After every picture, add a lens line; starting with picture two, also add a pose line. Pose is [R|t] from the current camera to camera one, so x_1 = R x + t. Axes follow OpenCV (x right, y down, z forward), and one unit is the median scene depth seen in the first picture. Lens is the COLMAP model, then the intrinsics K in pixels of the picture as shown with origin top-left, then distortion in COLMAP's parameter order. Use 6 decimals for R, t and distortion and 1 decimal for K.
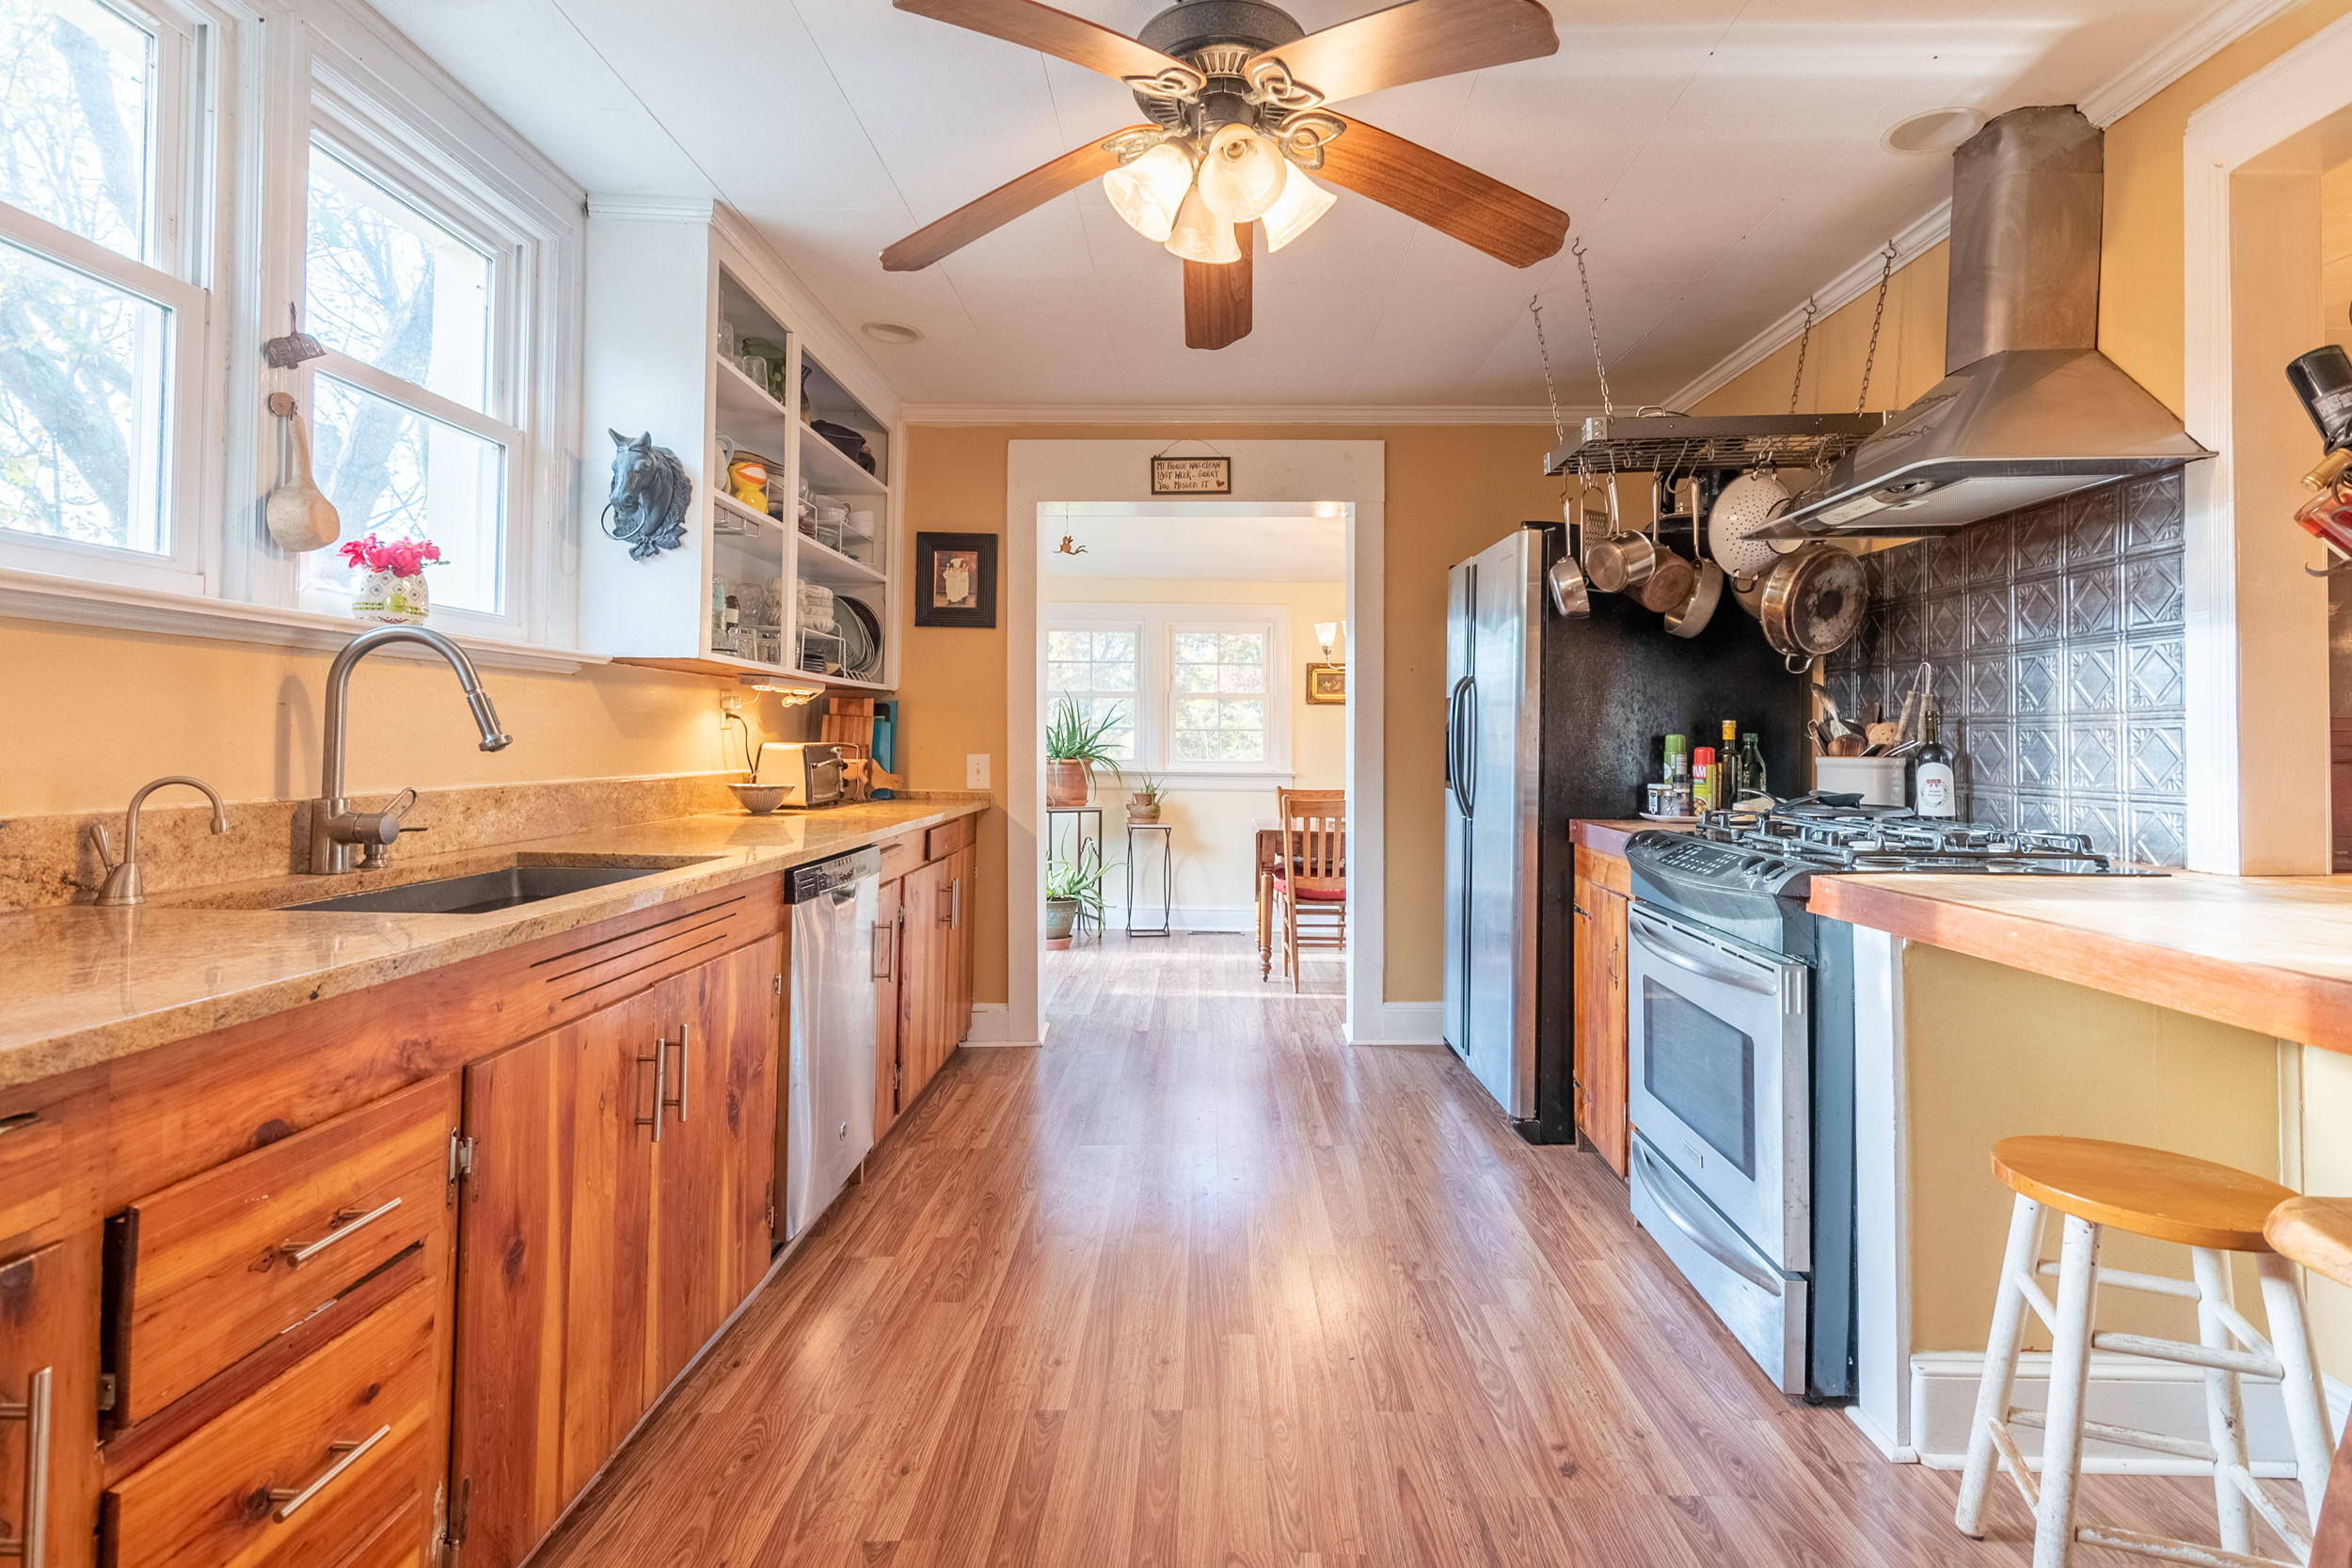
lens RADIAL K [[1161.4, 0, 1170.2], [0, 1161.4, 773.6], [0, 0, 1]] dist [-0.000906, 0.001945]
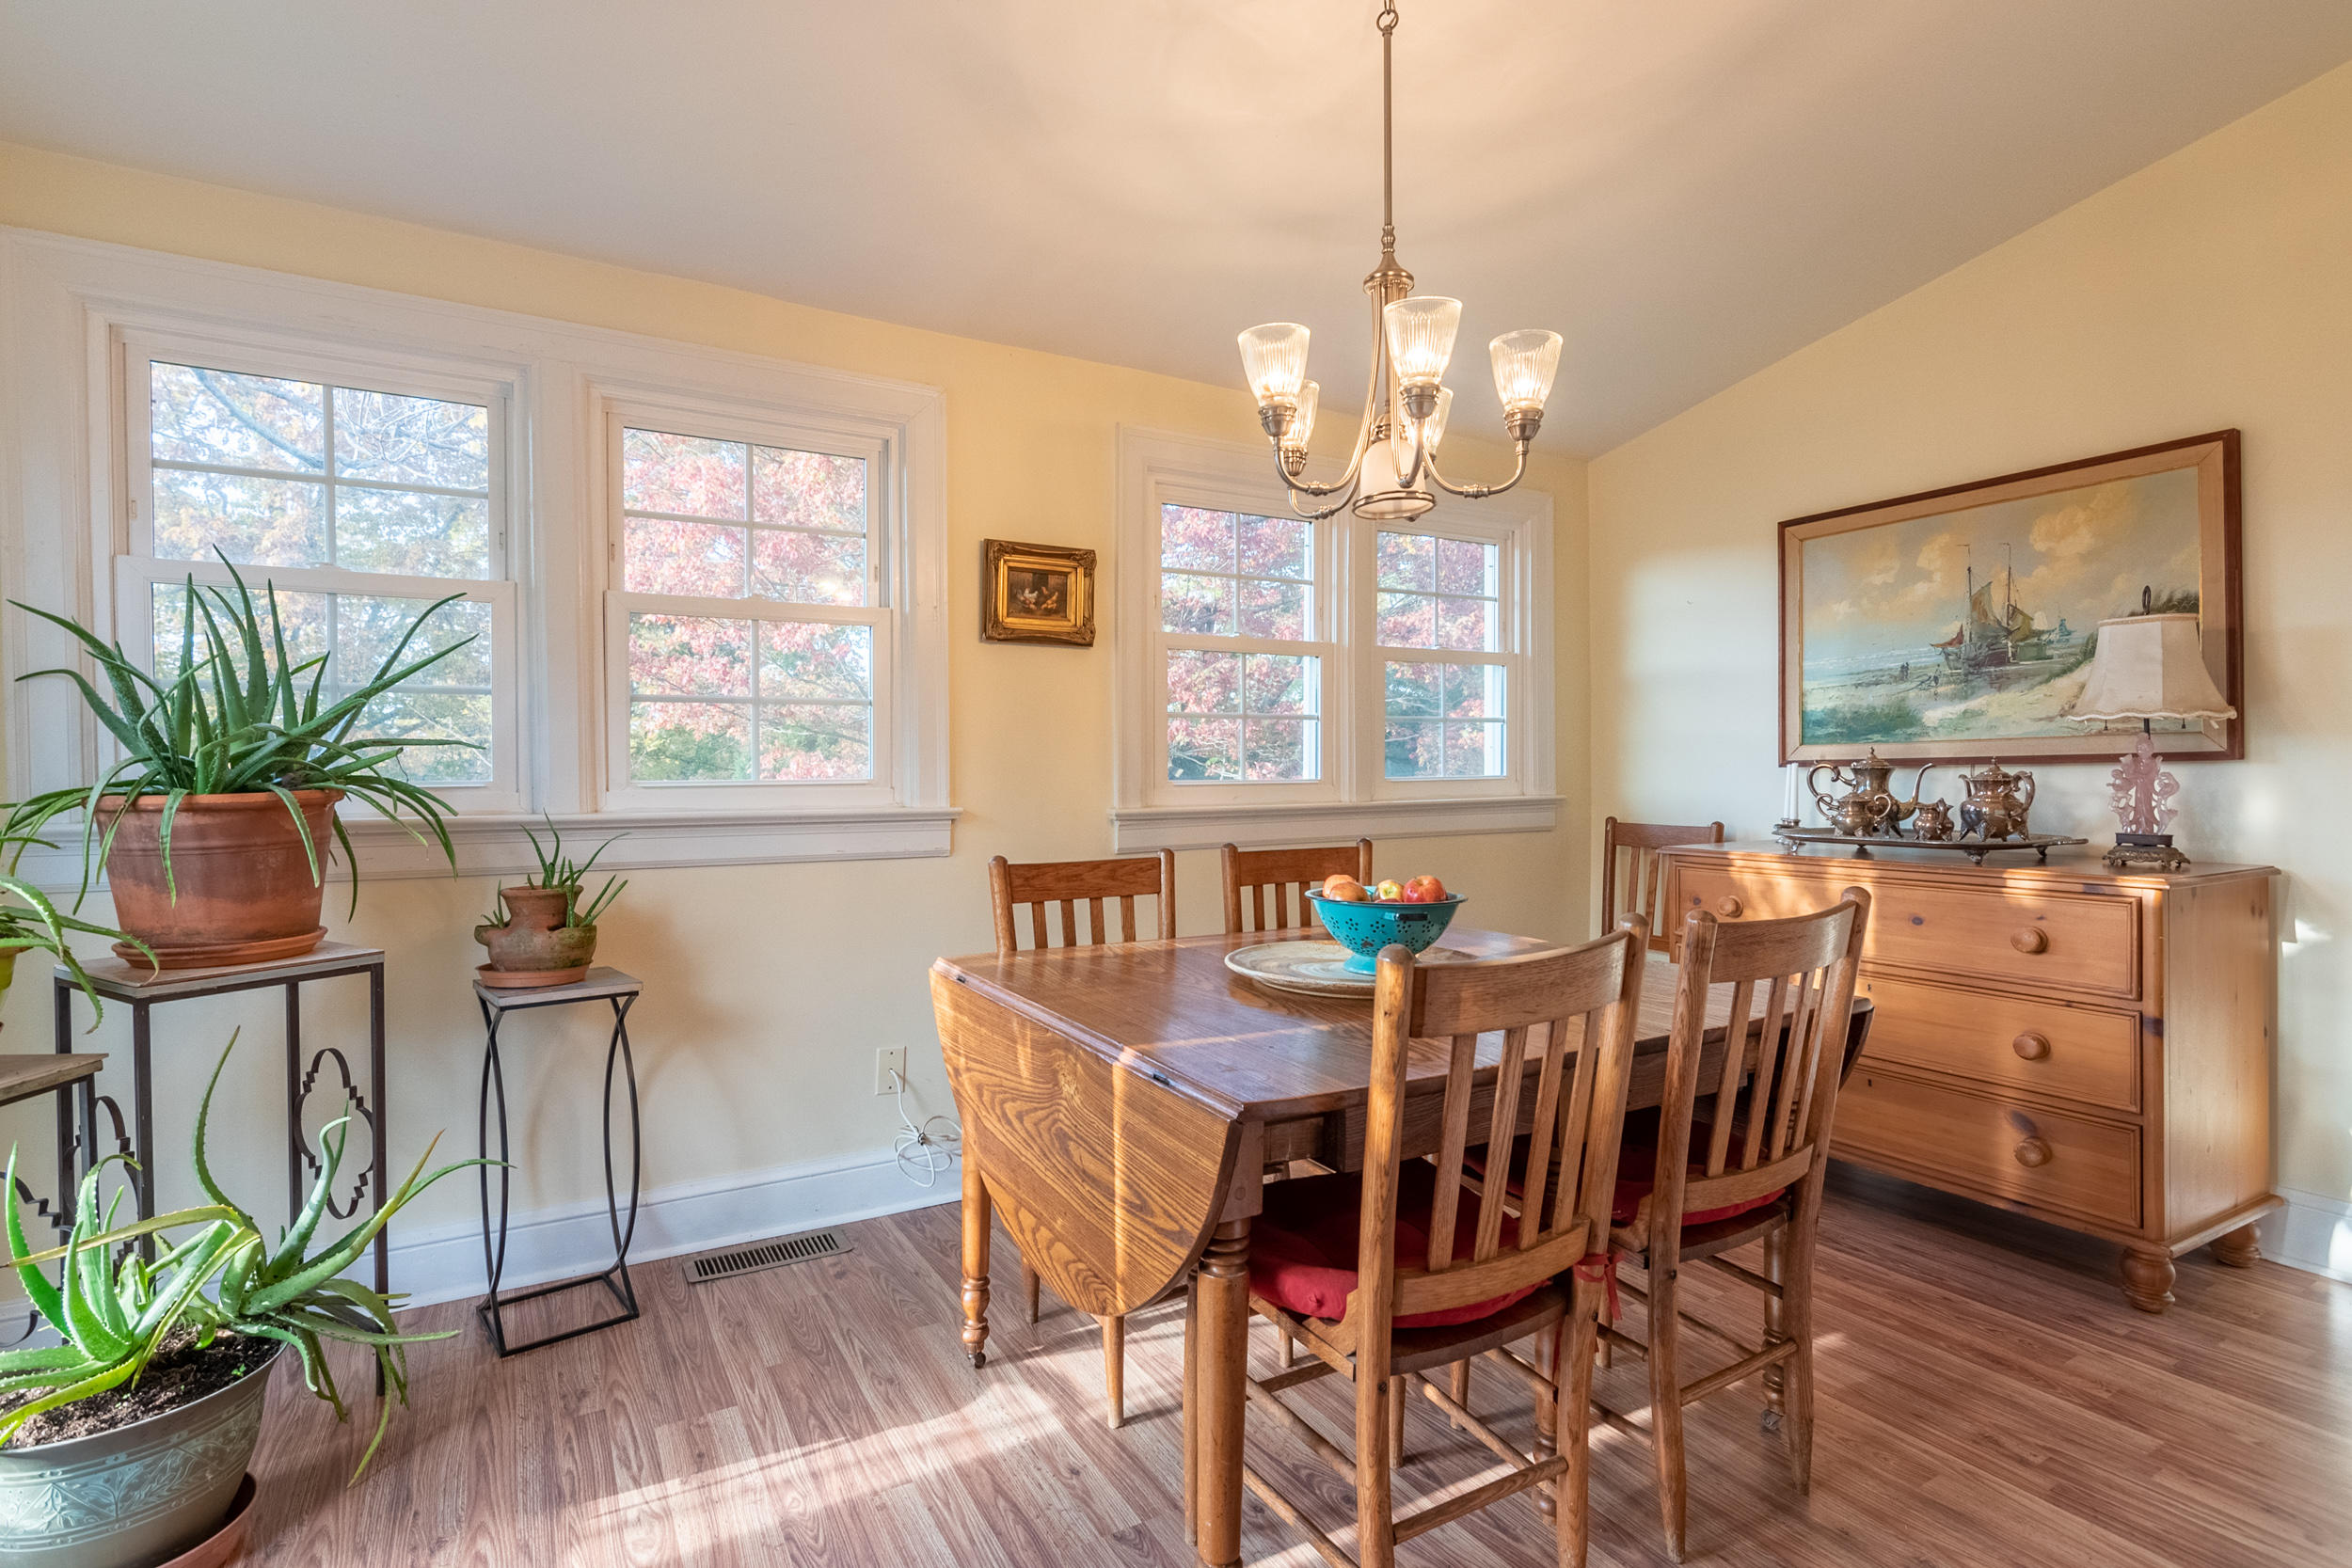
lens RADIAL K [[1161.4, 0, 1192.9], [0, 1161.4, 779.7], [0, 0, 1]] dist [-0.000906, 0.001945]
pose [[0.844379, -0.015689, 0.535517, -0.040748], [0.009350, 0.999850, 0.014551, -0.016329], [-0.535665, -0.007280, 0.844399, 0.618745]]
